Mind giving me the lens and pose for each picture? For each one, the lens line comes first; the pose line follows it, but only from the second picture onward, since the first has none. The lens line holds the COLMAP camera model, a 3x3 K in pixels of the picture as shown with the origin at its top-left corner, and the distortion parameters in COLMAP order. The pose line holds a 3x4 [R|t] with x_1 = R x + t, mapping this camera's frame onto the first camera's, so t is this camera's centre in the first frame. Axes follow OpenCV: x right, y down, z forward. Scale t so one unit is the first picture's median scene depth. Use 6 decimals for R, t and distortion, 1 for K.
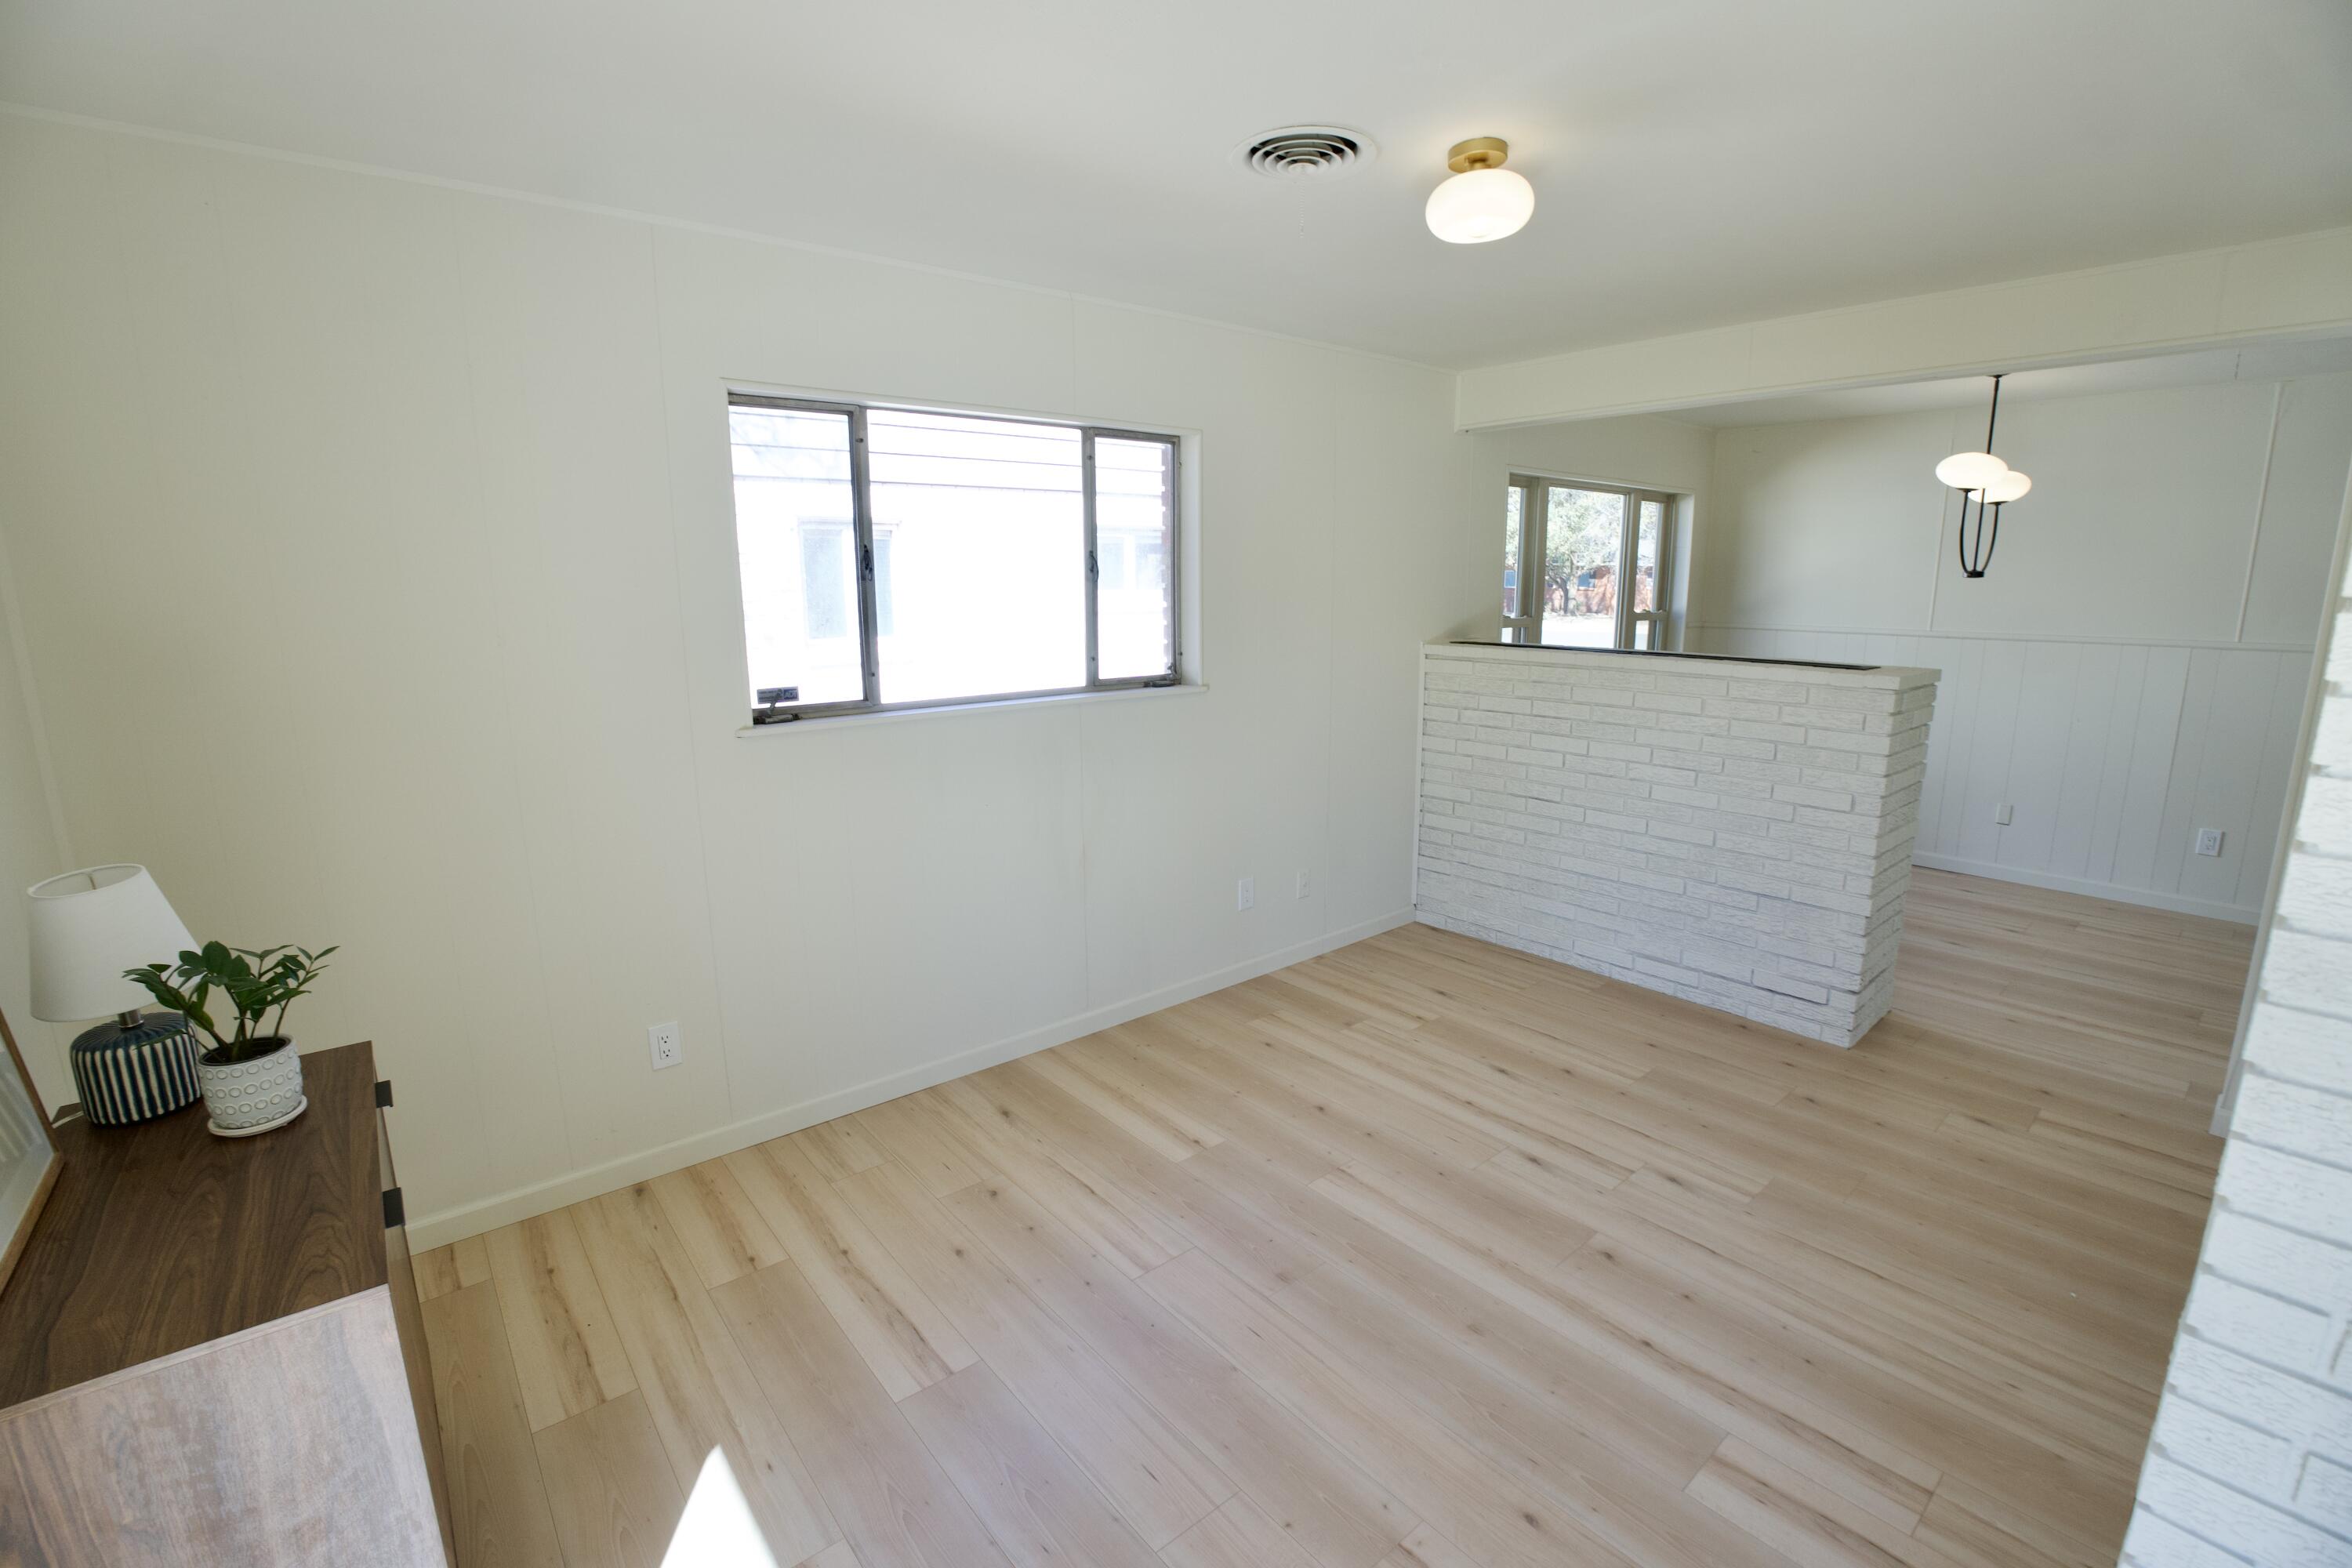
lens RADIAL K [[1017.6, 0, 1167.6], [0, 1017.6, 785.2], [0, 0, 1]] dist [-0.072786, 0.016345]
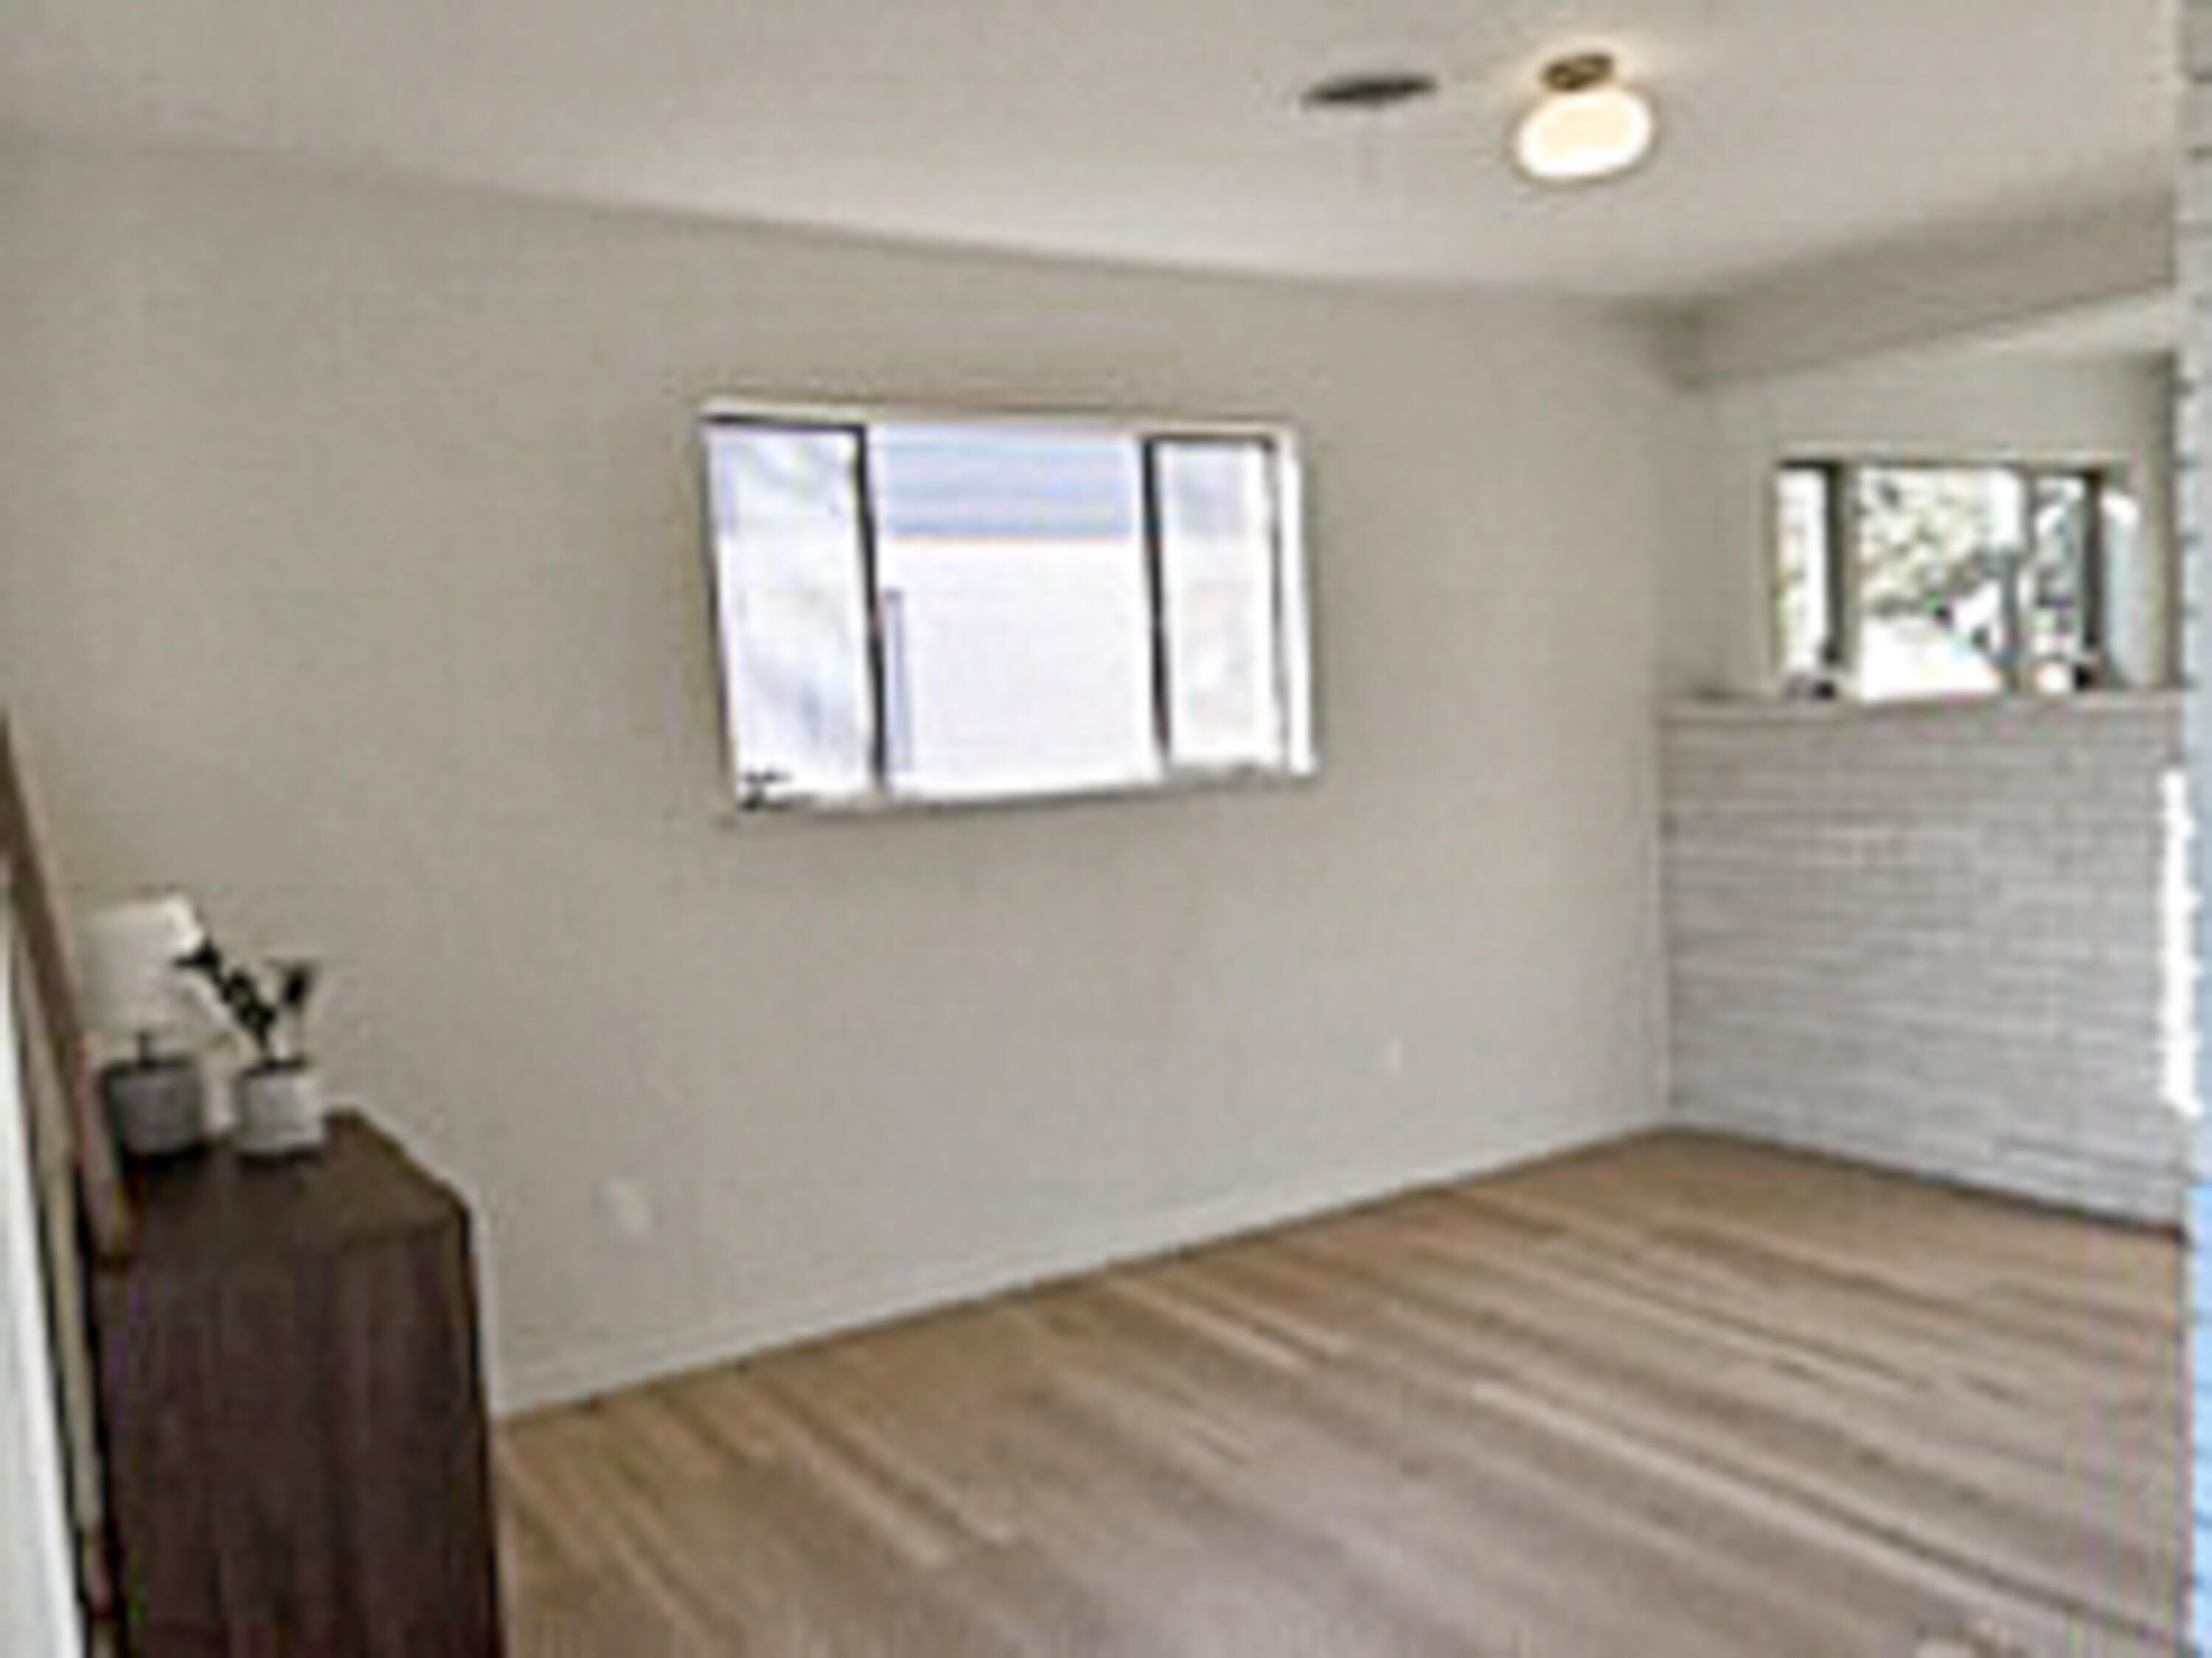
lens RADIAL K [[1724.0, 0, 1106.0], [0, 1724.0, 829.0], [0, 0, 1]] dist [0.011689, 0.000378]
pose [[0.990165, -0.039413, -0.134239, 0.067313], [0.022584, 0.991943, -0.124658, 0.137411], [0.138070, 0.120400, 0.983077, -0.335046]]
